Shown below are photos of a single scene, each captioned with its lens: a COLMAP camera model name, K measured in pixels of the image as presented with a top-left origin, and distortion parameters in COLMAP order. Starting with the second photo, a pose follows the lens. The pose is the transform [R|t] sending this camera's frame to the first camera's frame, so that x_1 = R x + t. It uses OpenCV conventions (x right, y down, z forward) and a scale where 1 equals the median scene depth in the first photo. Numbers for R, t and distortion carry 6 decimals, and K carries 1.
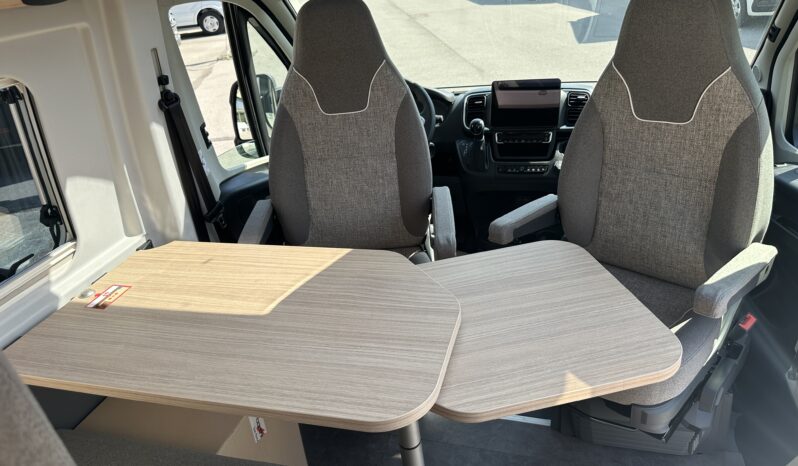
lens RADIAL K [[567.0, 0, 401.5], [0, 567.0, 236.7], [0, 0, 1]] dist [0.037214, -0.052842]
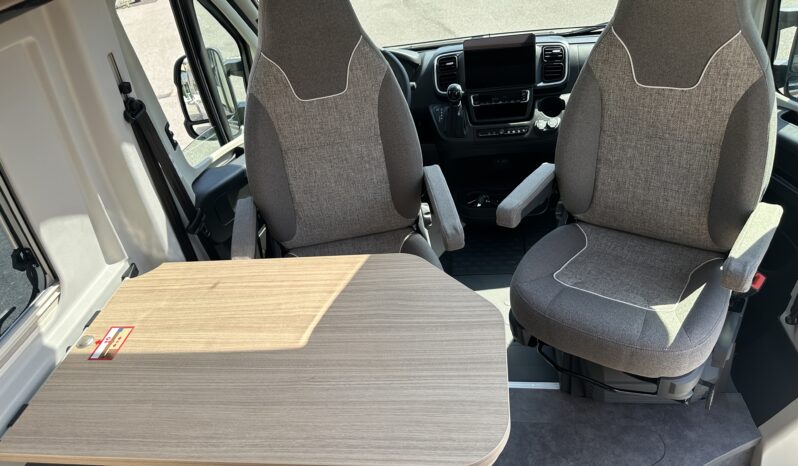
lens RADIAL K [[568.8, 0, 395.1], [0, 568.8, 238.9], [0, 0, 1]] dist [0.010748, -0.006819]
pose [[0.988424, -0.116509, 0.097174, -0.107946], [0.104117, 0.986794, 0.124088, -0.100811], [-0.110348, -0.112534, 0.987502, 0.053510]]
